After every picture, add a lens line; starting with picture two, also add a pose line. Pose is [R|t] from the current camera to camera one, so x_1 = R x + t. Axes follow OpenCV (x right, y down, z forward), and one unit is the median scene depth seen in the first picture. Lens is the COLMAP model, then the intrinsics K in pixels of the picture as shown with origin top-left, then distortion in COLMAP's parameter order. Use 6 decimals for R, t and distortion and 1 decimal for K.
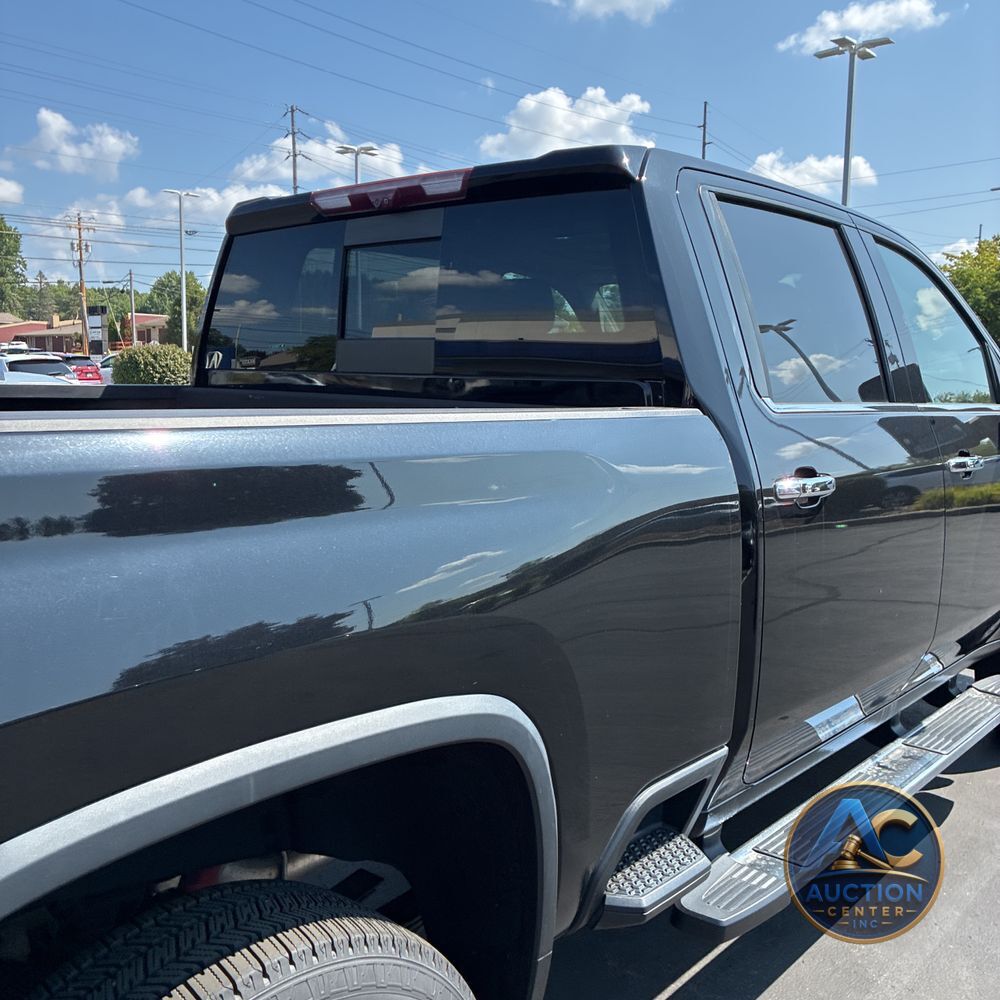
lens RADIAL K [[1009.3, 0, 484.7], [0, 1009.3, 496.8], [0, 0, 1]] dist [0.020655, 0.000000]
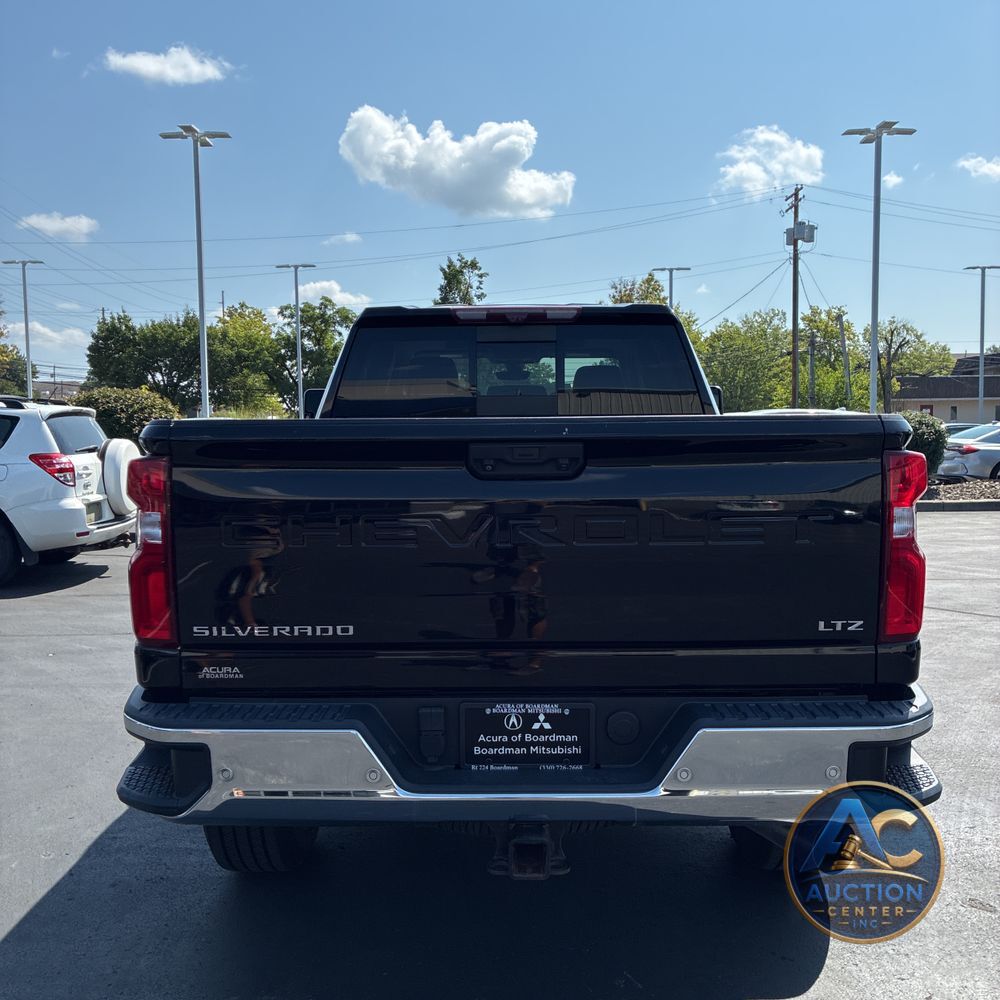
lens RADIAL K [[1009.3, 0, 500.5], [0, 1009.3, 508.6], [0, 0, 1]] dist [0.020655, 0.000000]
pose [[0.752853, -0.073974, 0.654019, -0.146462], [0.101185, 0.994860, -0.003950, 0.005013], [-0.650365, 0.069150, 0.756468, -0.034174]]
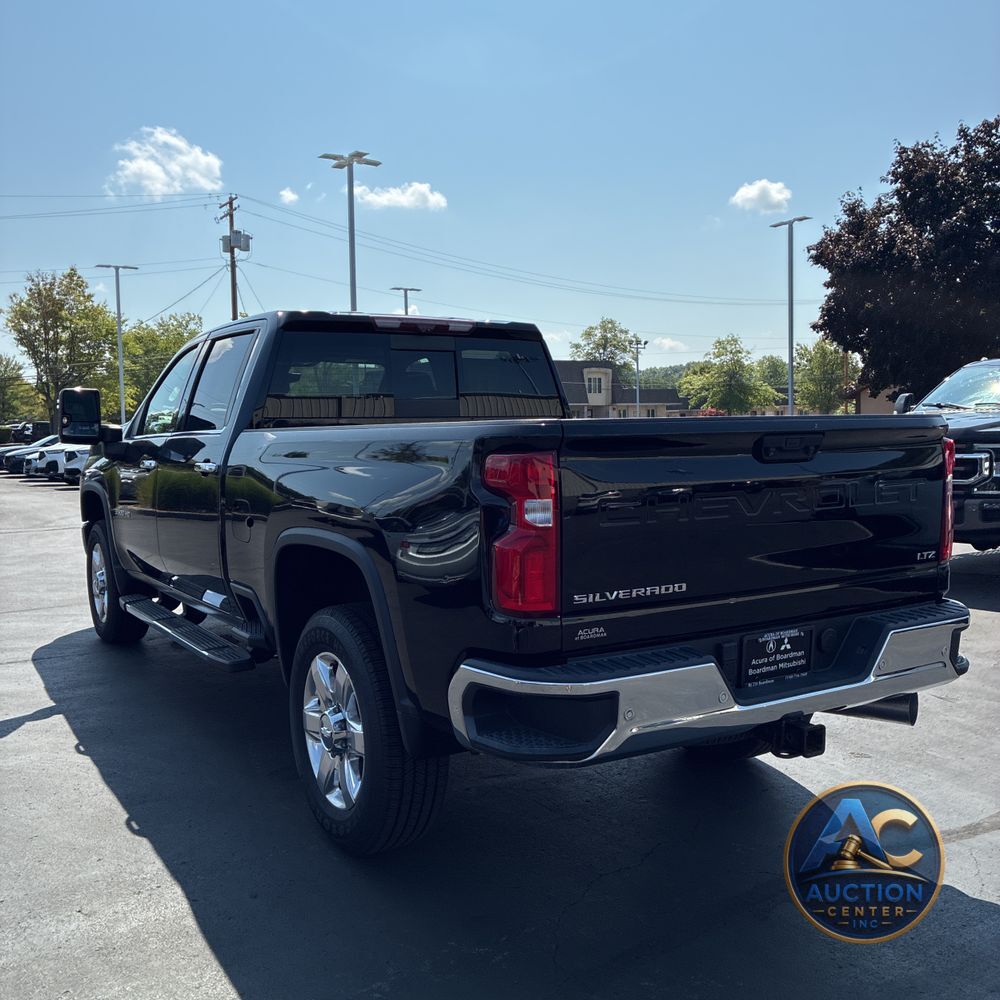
lens RADIAL K [[1009.3, 0, 483.4], [0, 1009.3, 504.6], [0, 0, 1]] dist [0.020655, 0.000000]
pose [[0.295579, -0.093558, 0.950726, -0.219084], [0.135873, 0.989193, 0.055101, -0.005321], [-0.945606, 0.112891, 0.305097, 0.037312]]
